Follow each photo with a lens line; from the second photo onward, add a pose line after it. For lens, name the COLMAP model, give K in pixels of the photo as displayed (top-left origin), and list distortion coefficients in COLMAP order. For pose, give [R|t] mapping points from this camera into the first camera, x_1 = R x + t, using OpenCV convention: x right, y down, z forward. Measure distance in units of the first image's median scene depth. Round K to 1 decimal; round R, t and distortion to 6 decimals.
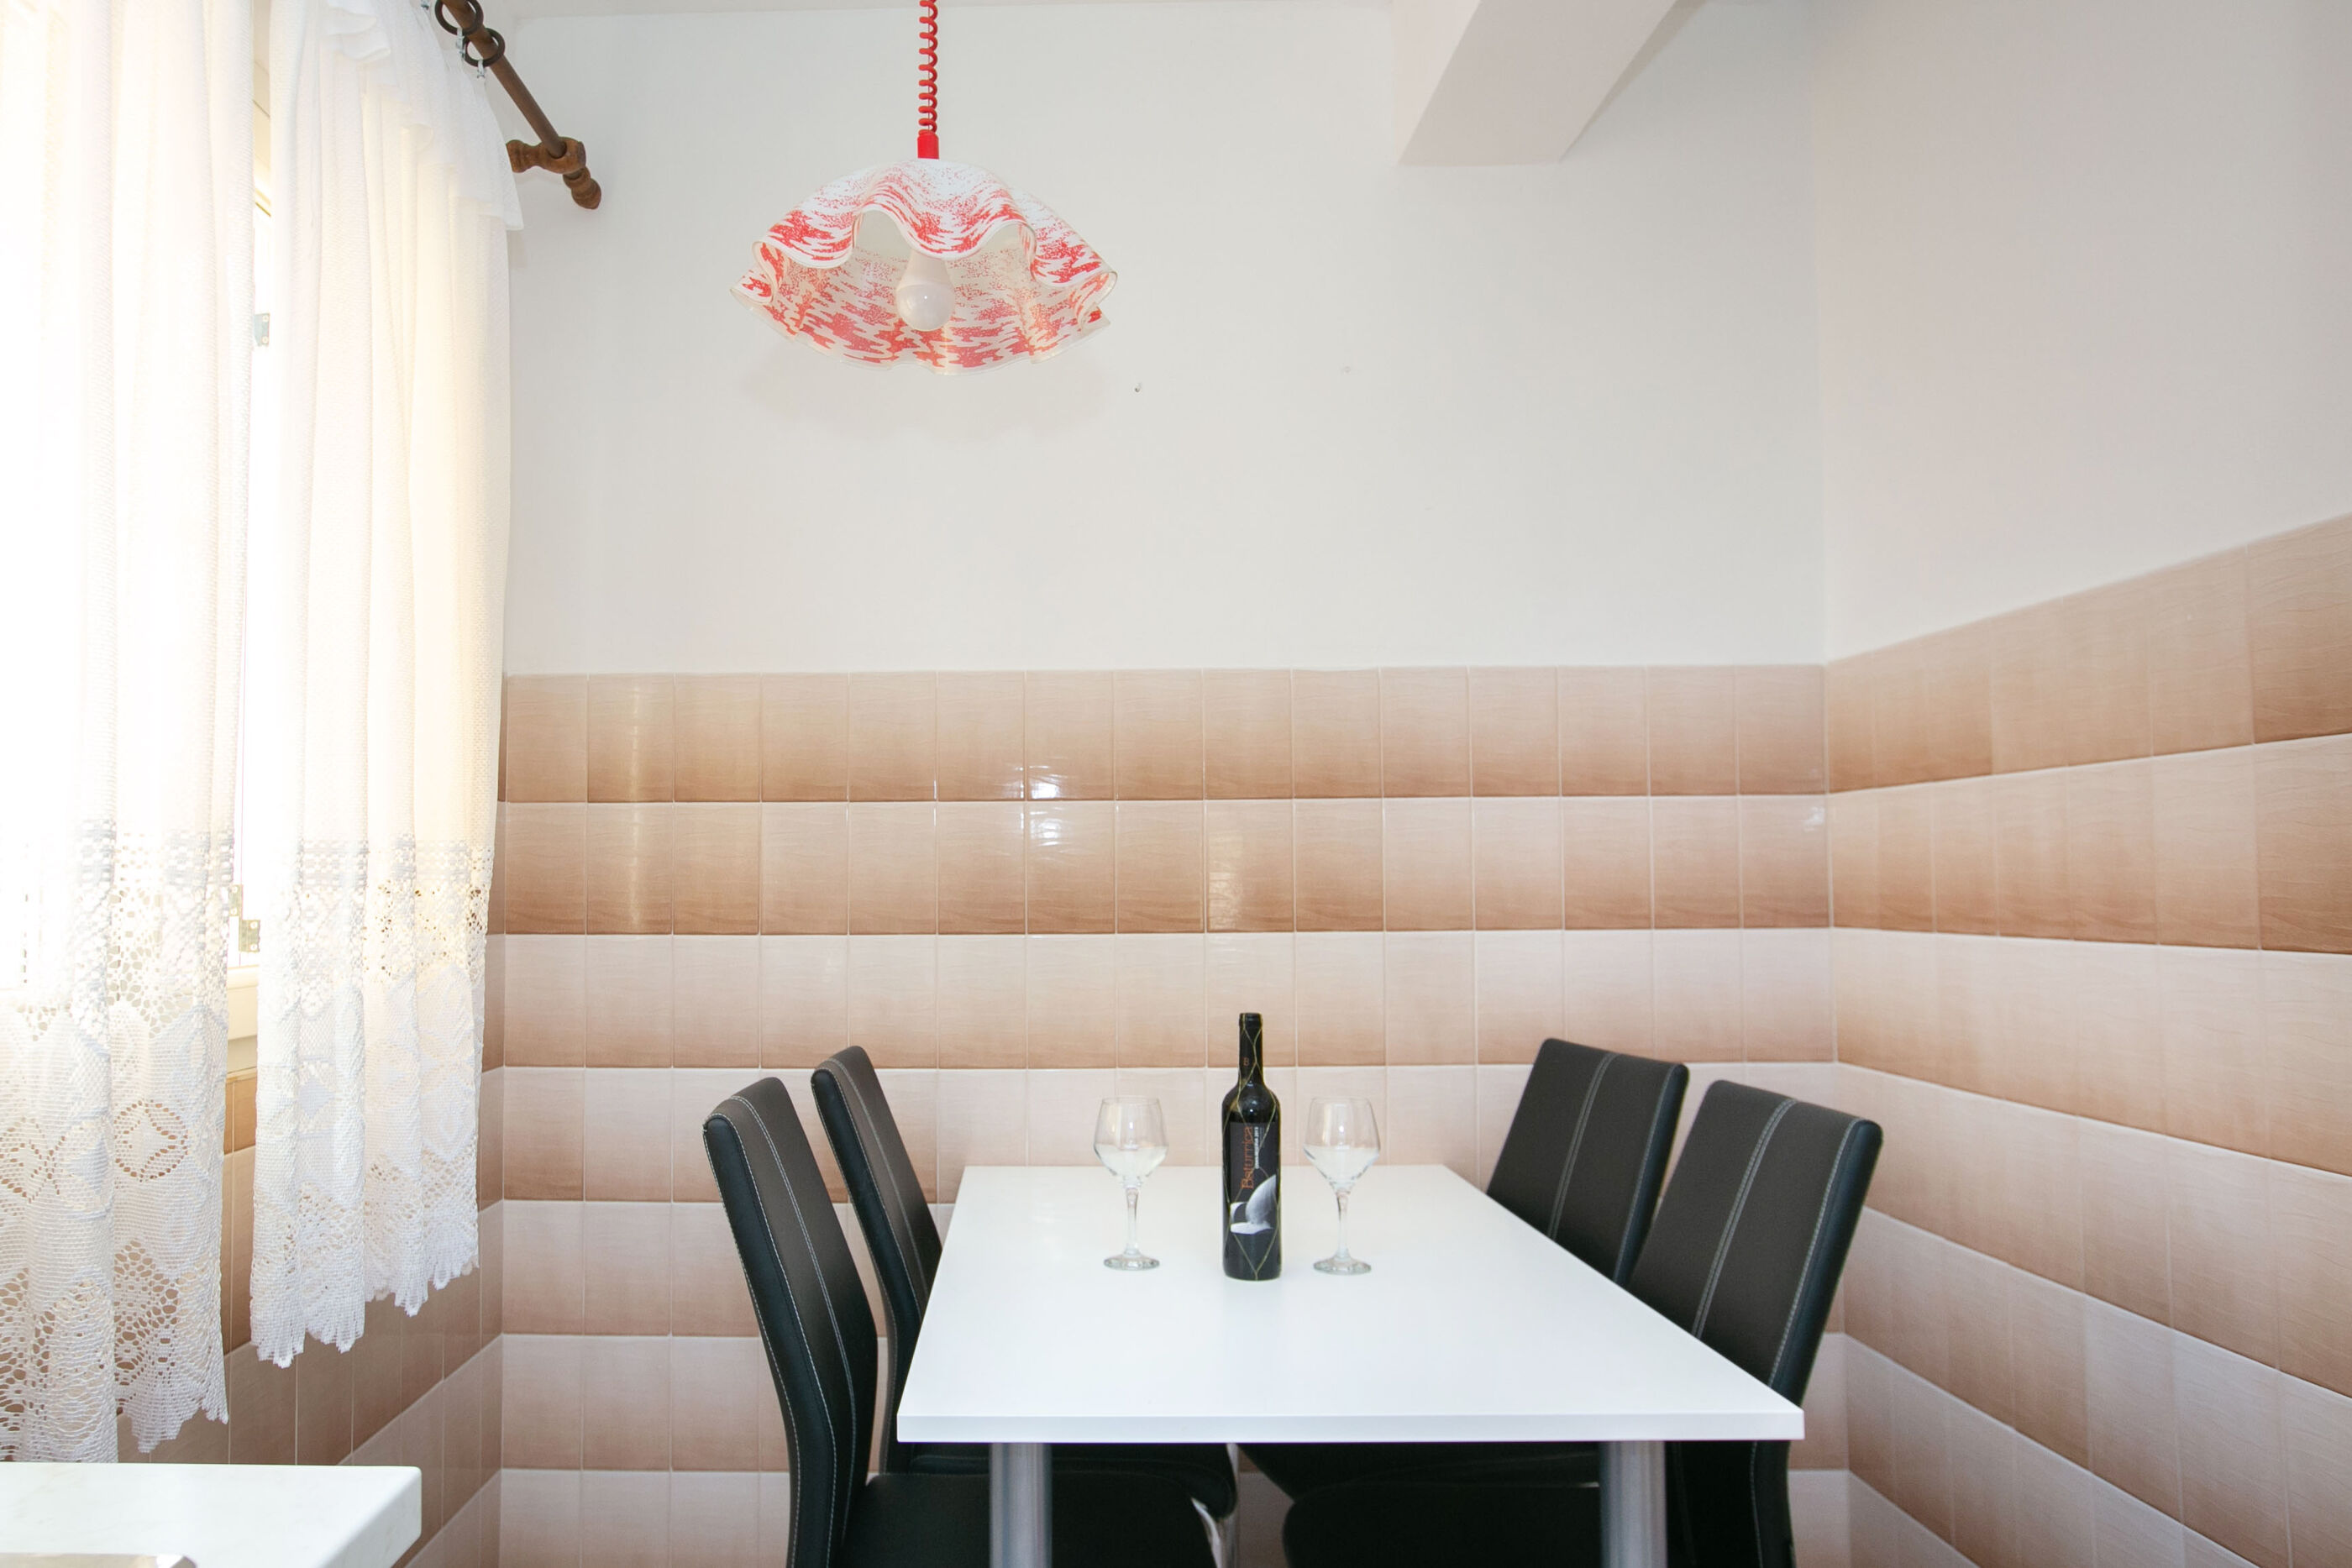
lens RADIAL K [[1897.1, 0, 1174.1], [0, 1897.1, 700.8], [0, 0, 1]] dist [-0.005902, -0.072587]
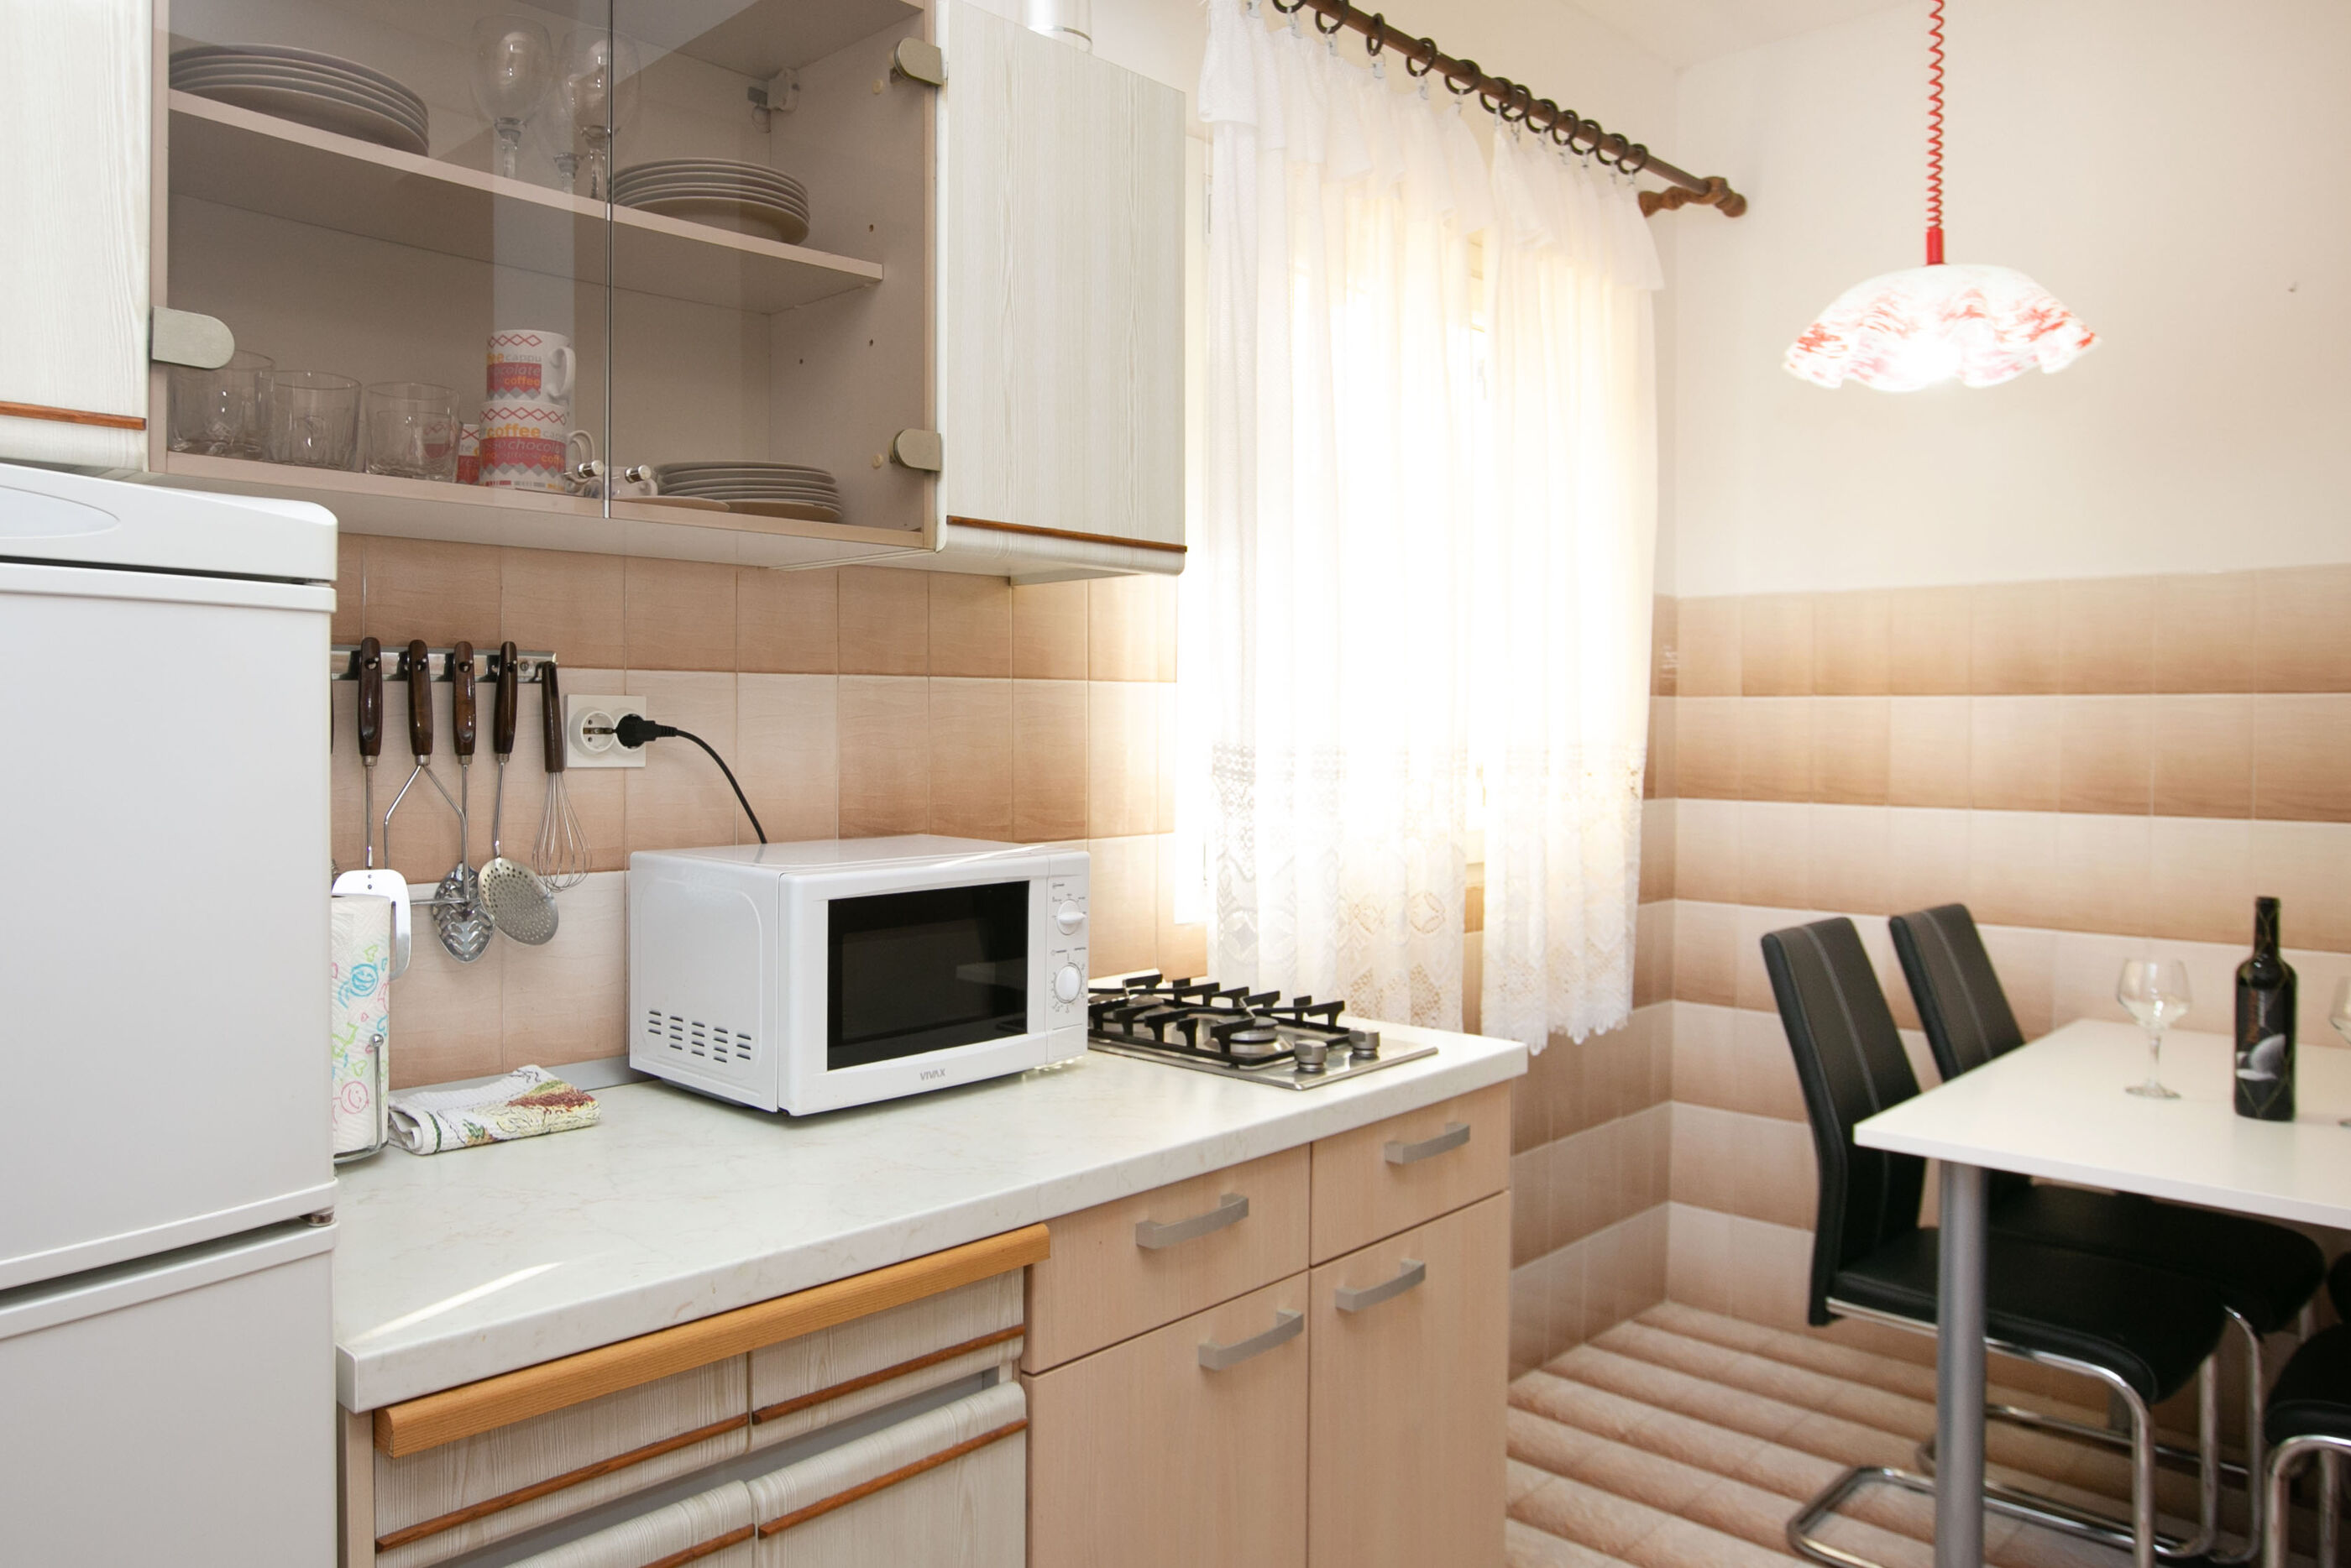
lens RADIAL K [[1575.9, 0, 1175.5], [0, 1575.9, 784.0], [0, 0, 1]] dist [-0.001177, 0.000414]
pose [[0.794232, 0.035914, -0.606552, 0.095543], [0.034285, 0.994012, 0.103749, -0.030697], [0.606647, -0.103196, 0.788245, -0.176831]]
